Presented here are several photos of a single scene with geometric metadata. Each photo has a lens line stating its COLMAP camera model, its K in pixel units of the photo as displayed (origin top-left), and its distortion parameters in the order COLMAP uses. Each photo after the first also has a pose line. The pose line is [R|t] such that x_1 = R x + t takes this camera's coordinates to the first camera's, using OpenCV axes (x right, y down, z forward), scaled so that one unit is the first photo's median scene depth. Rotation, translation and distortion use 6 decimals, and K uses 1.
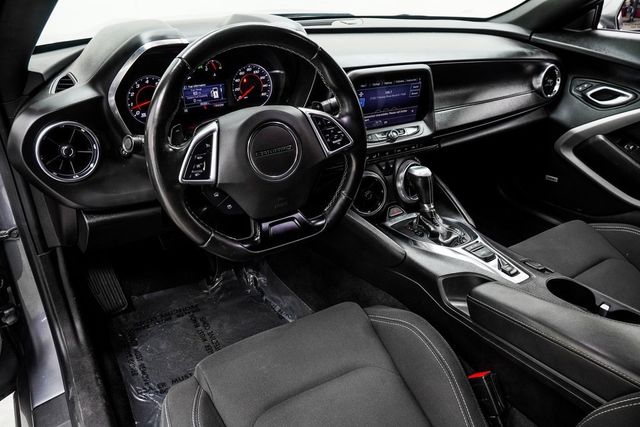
lens RADIAL K [[477.5, 0, 323.8], [0, 477.5, 212.8], [0, 0, 1]] dist [-0.129027, 0.086892]
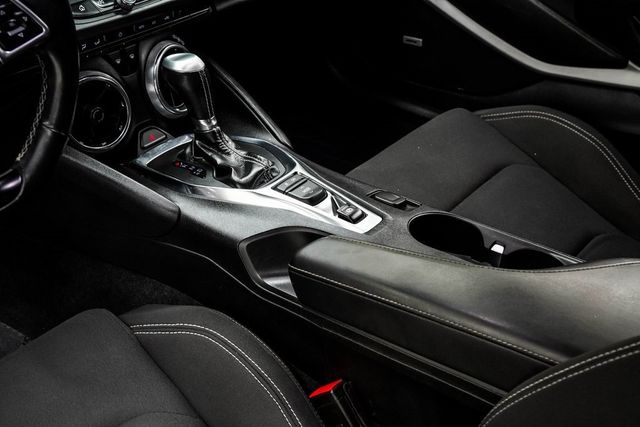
lens RADIAL K [[880.5, 0, 322.9], [0, 880.5, 217.9], [0, 0, 1]] dist [0.134320, 0.000000]
pose [[0.940275, -0.158445, 0.301294, 0.010116], [0.121897, 0.983101, 0.136579, -0.031028], [-0.317843, -0.091694, 0.943699, -0.076530]]
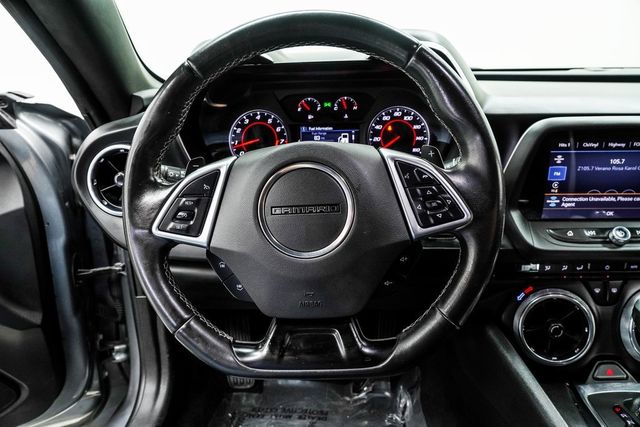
lens RADIAL K [[477.5, 0, 321.2], [0, 477.5, 217.0], [0, 0, 1]] dist [-0.129027, 0.086892]
pose [[0.806969, 0.131875, -0.575682, 0.184070], [-0.238907, 0.964329, -0.113986, -0.040646], [0.540115, 0.229517, 0.809690, 0.381390]]
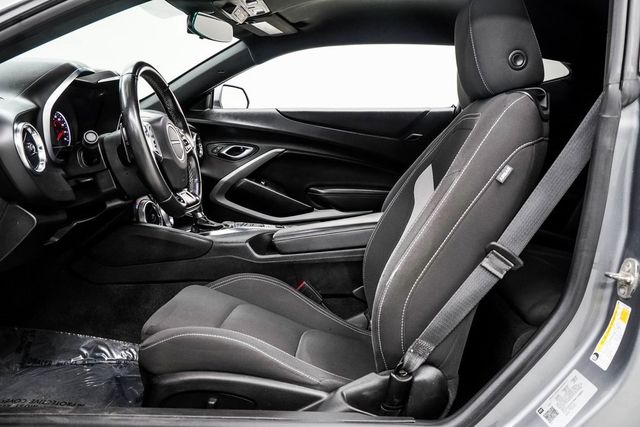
lens RADIAL K [[649.0, 0, 323.7], [0, 649.0, 214.0], [0, 0, 1]] dist [0.014819, 0.000000]
pose [[0.570076, -0.106117, 0.814710, -1.101237], [0.378092, 0.914266, -0.145477, 0.390199], [-0.729425, 0.390969, 0.561323, -0.277298]]
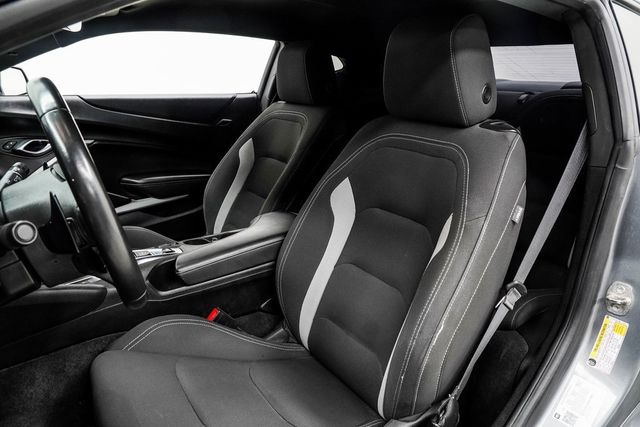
lens RADIAL K [[477.5, 0, 321.6], [0, 477.5, 212.6], [0, 0, 1]] dist [-0.129027, 0.086892]
pose [[-0.019997, -0.273499, 0.961664, -0.794635], [0.433379, 0.864425, 0.254856, -0.112996], [-0.900990, 0.421862, 0.101243, 0.357606]]
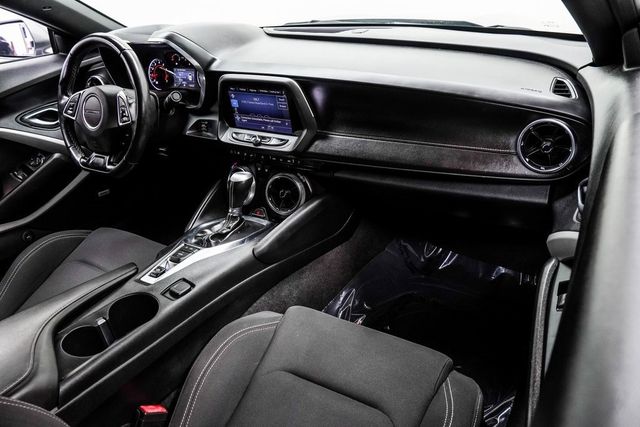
lens RADIAL K [[441.6, 0, 318.6], [0, 441.6, 212.9], [0, 0, 1]] dist [-0.005531, -0.000732]
pose [[0.453349, 0.375663, -0.808302, 1.164842], [-0.359826, 0.906802, 0.219627, -0.305288], [0.815475, 0.191281, 0.546271, 0.641071]]
